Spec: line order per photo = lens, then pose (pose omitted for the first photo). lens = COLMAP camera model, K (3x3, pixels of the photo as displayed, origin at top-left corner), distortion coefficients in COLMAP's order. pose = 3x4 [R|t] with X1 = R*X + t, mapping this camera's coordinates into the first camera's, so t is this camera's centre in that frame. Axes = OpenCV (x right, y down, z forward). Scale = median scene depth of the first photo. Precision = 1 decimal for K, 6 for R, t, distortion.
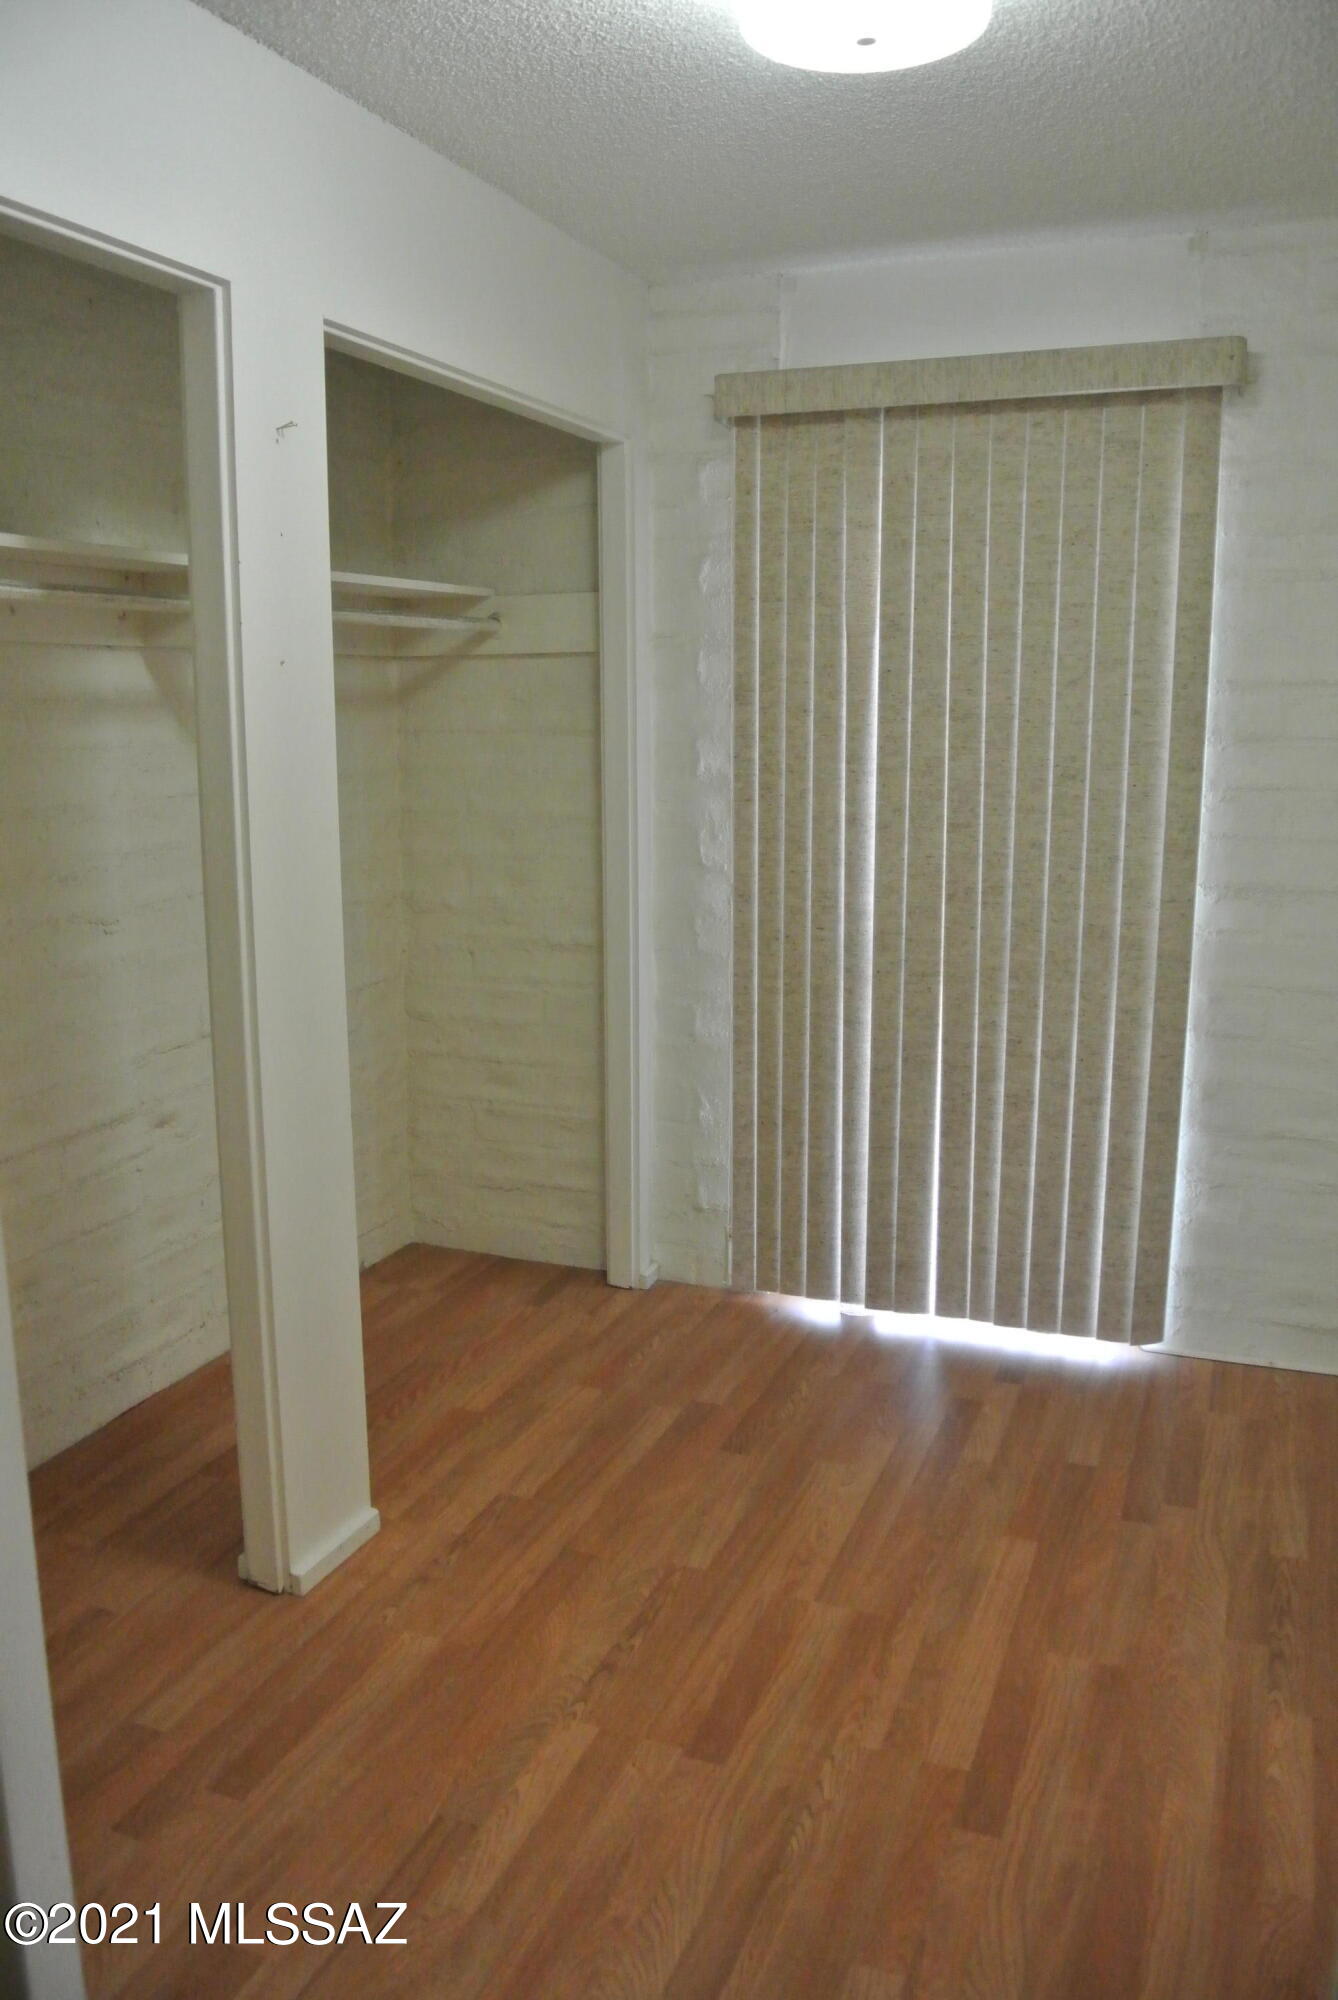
lens RADIAL K [[1540.6, 0, 656.1], [0, 1540.6, 986.6], [0, 0, 1]] dist [-0.086209, 0.036271]
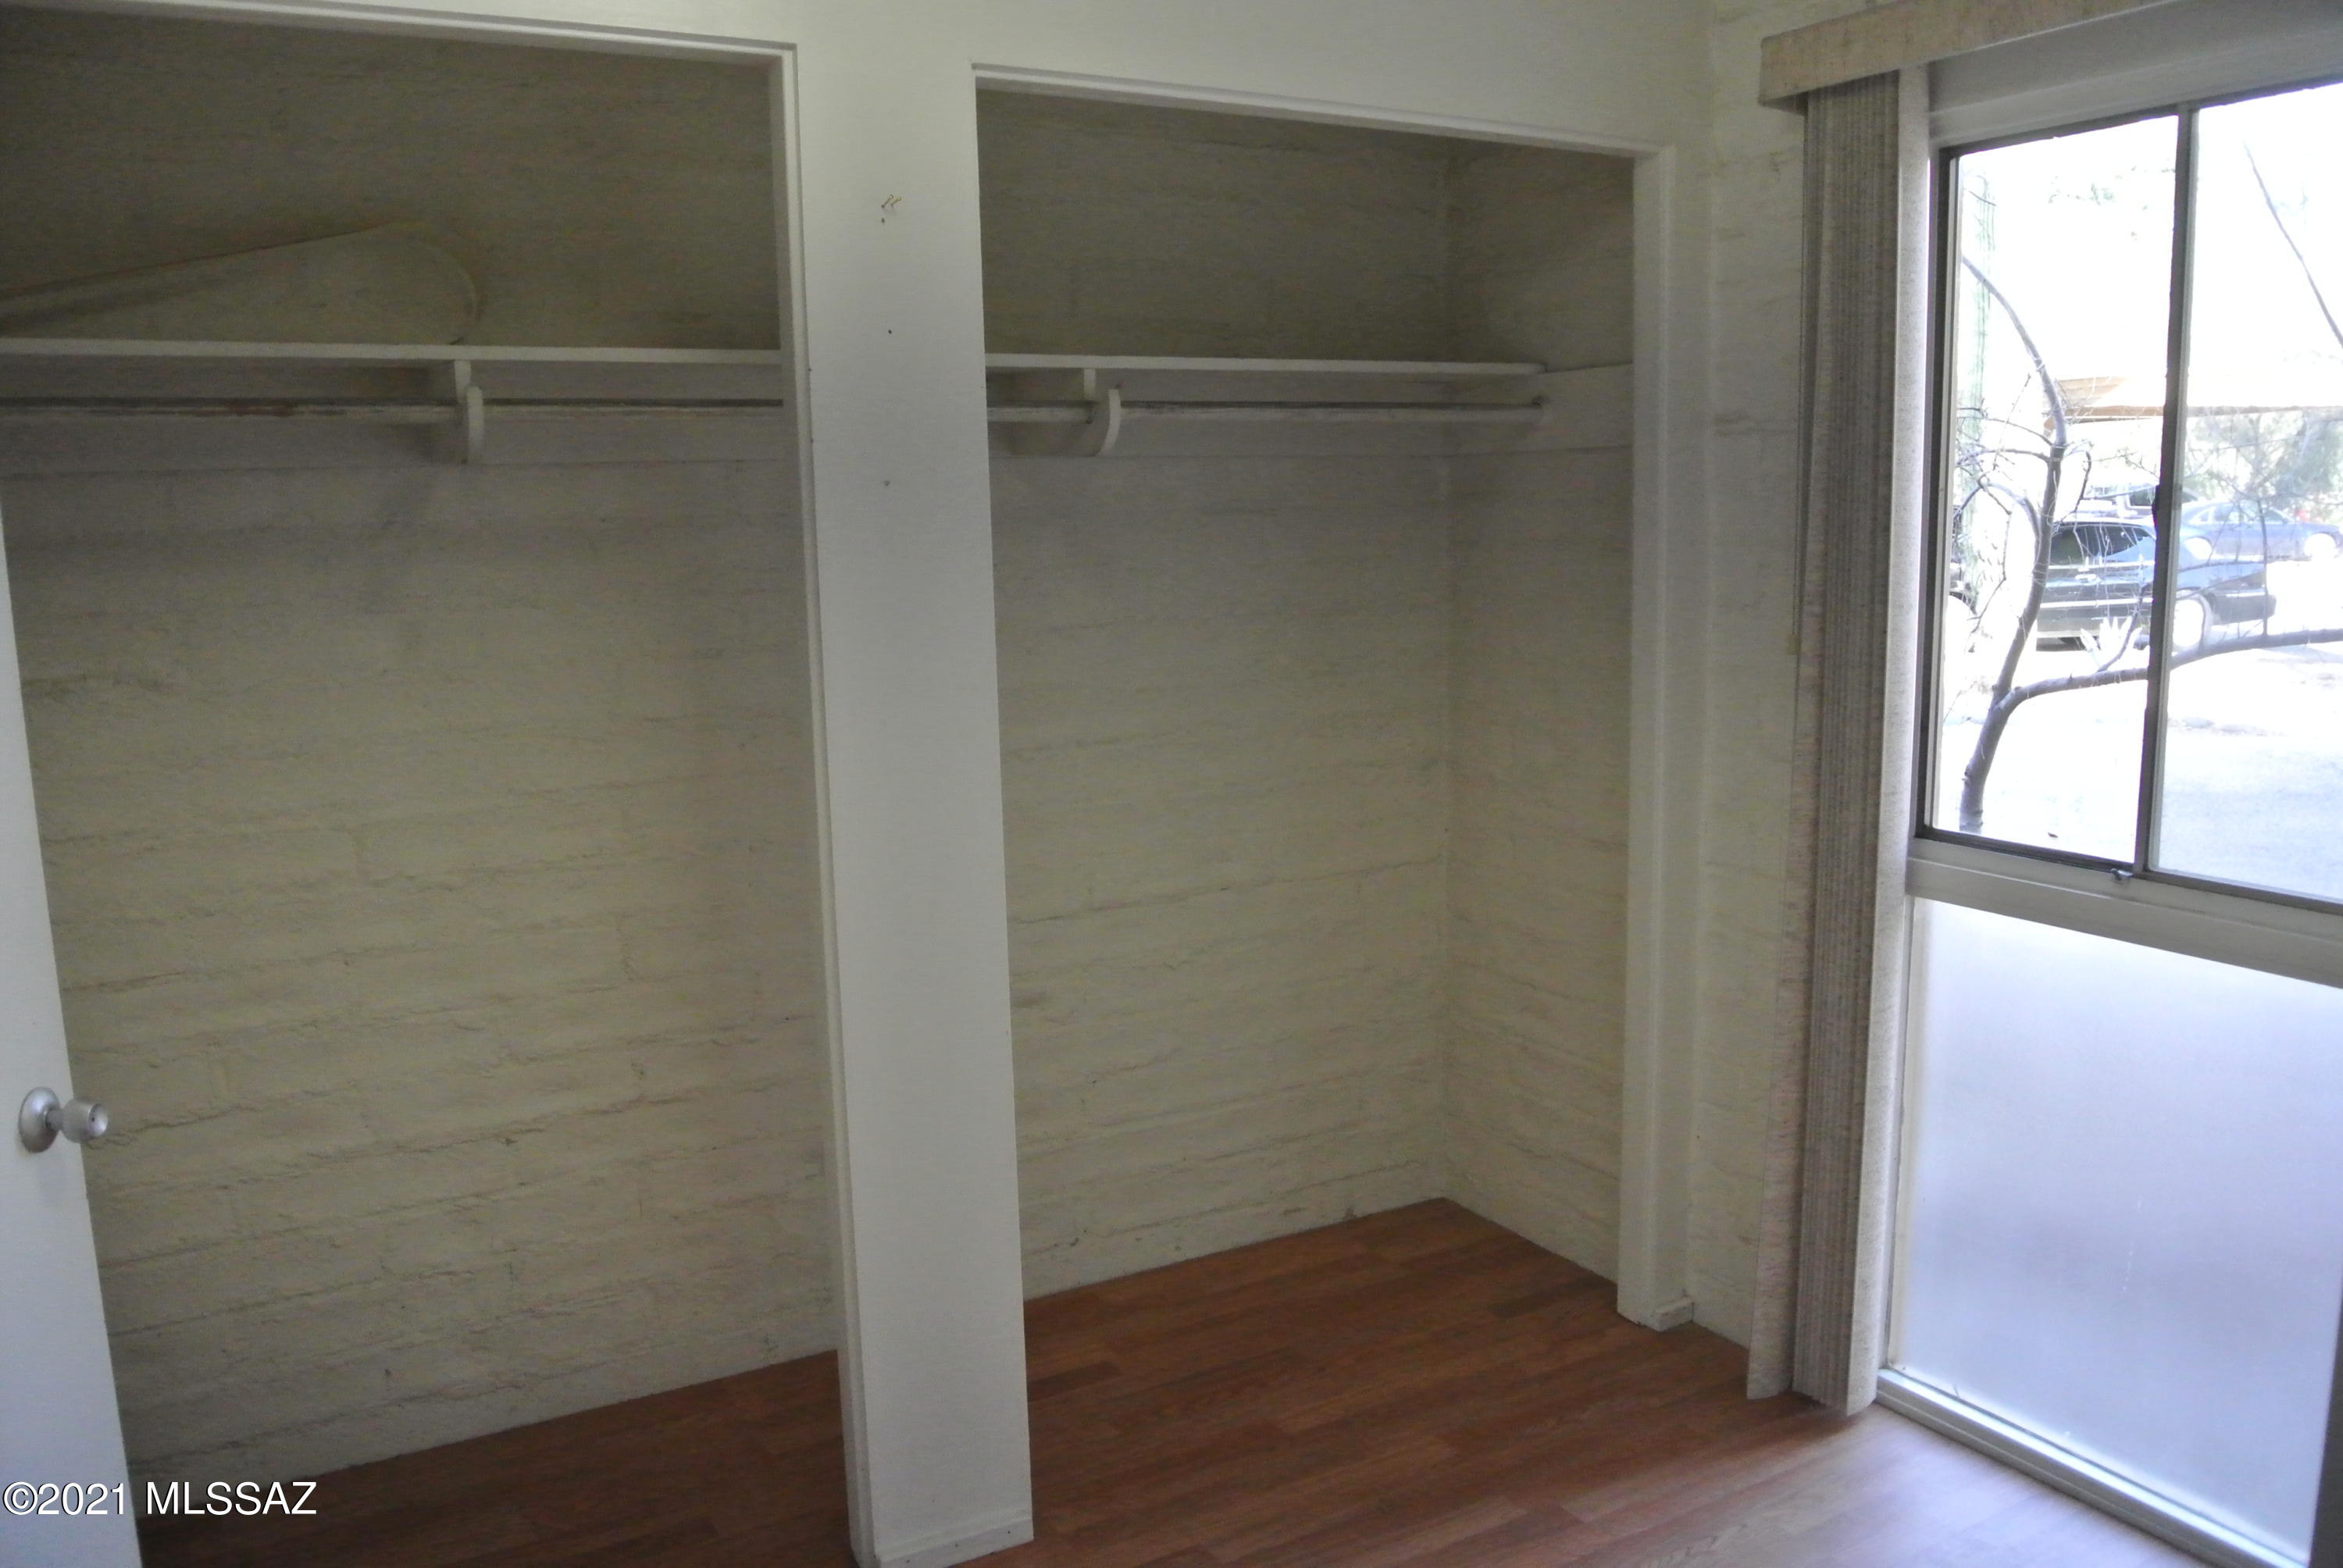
lens RADIAL K [[1804.7, 0, 1175.7], [0, 1804.7, 799.8], [0, 0, 1]] dist [-0.086209, 0.036271]
pose [[0.792447, 0.083350, -0.604218, 0.346862], [-0.092784, 0.995563, 0.015647, -0.048787], [0.602842, 0.043662, 0.796665, 0.223311]]
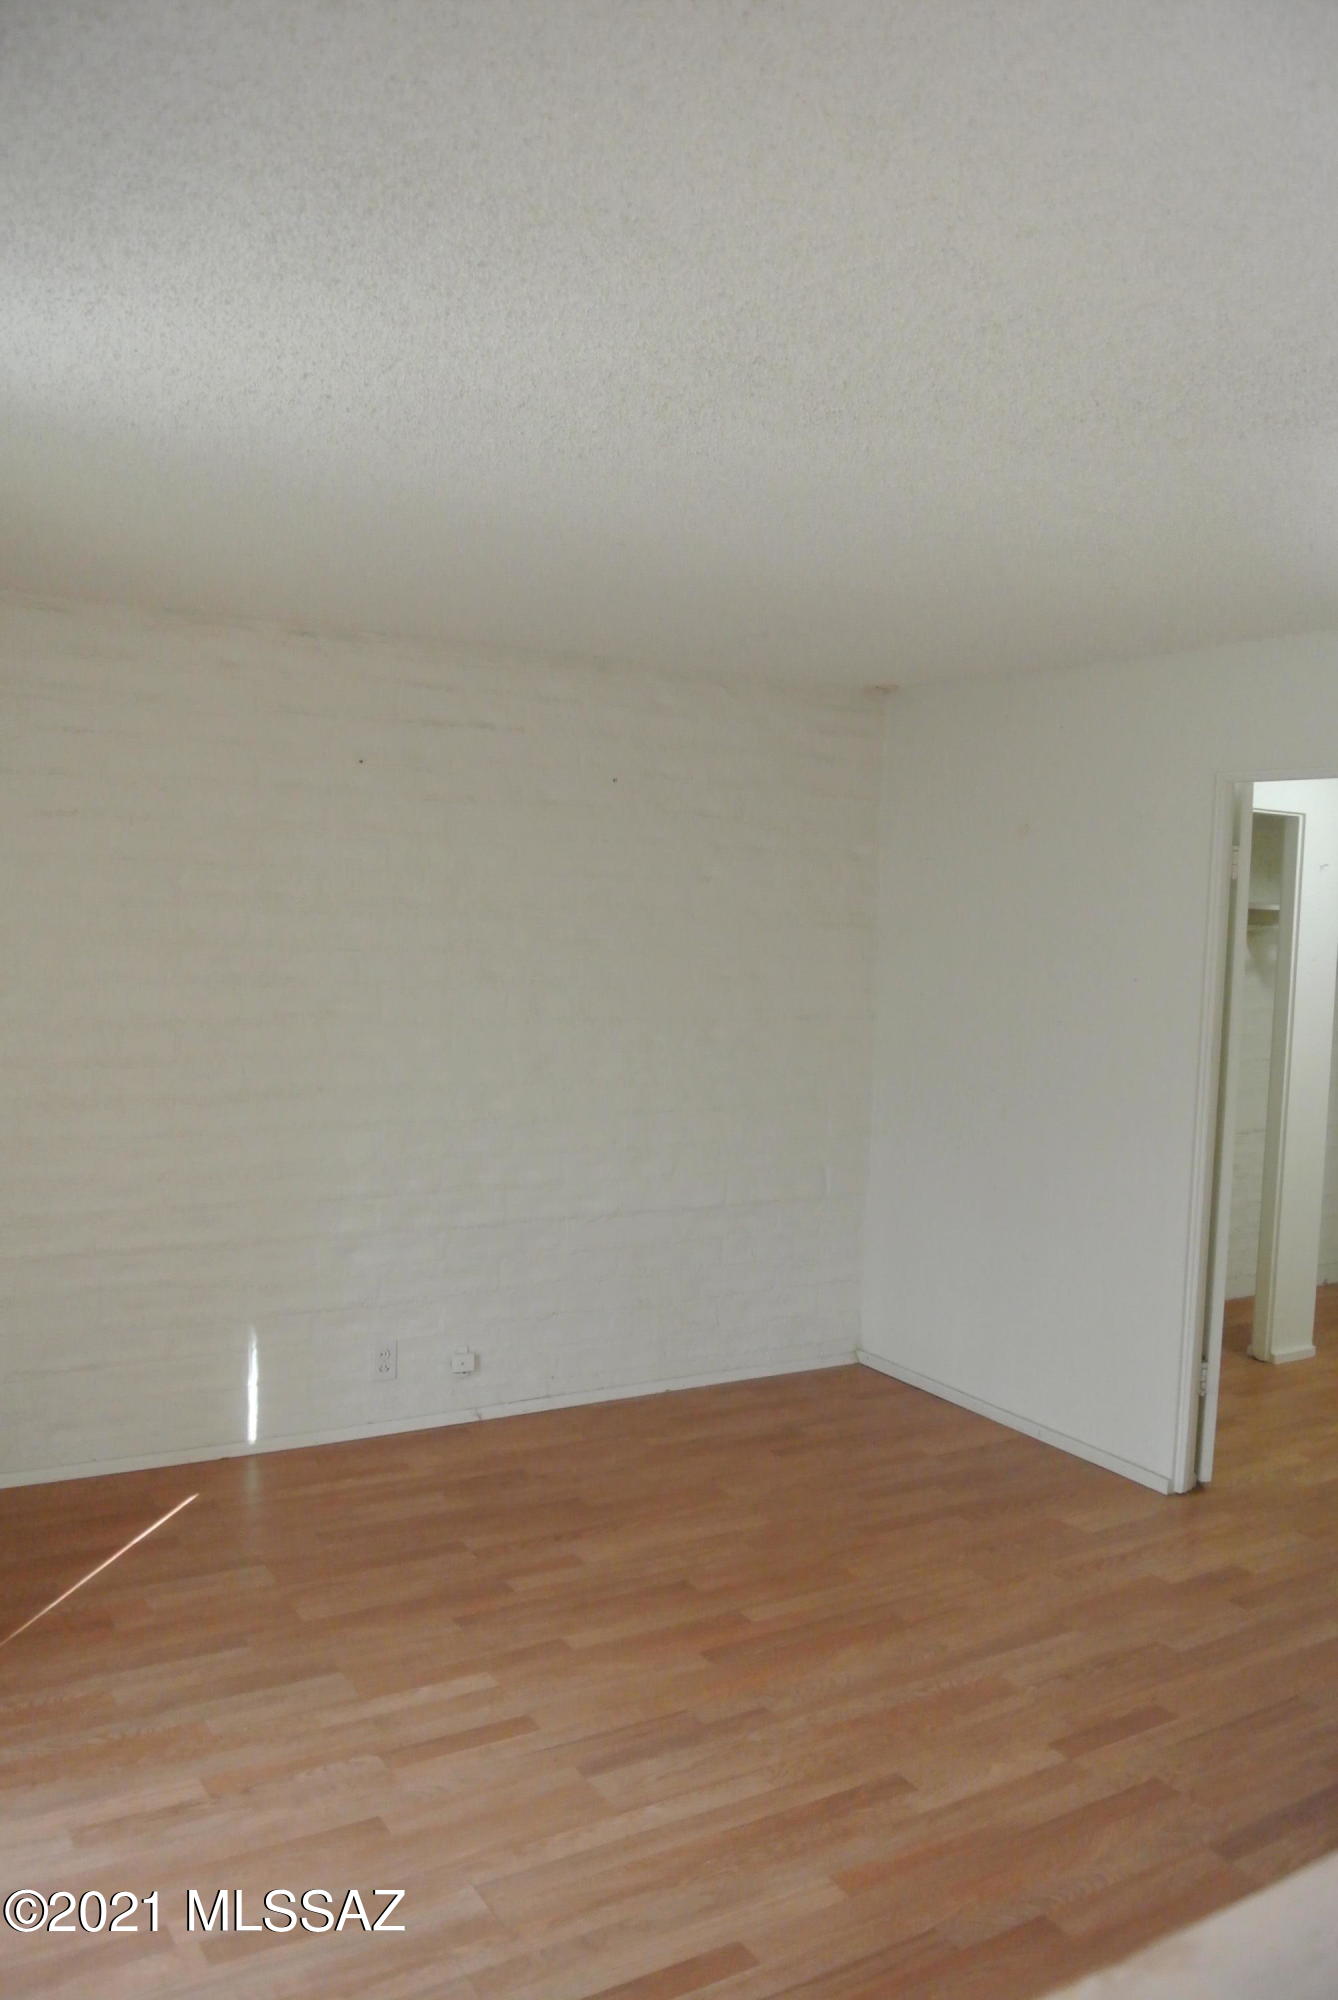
lens RADIAL K [[1540.6, 0, 671.8], [0, 1540.6, 1000.4], [0, 0, 1]] dist [-0.086209, 0.036271]
pose [[0.786205, 0.069544, -0.614040, 0.305758], [-0.147406, 0.986070, -0.077057, 0.127855], [0.600127, 0.151096, 0.785505, -1.045935]]
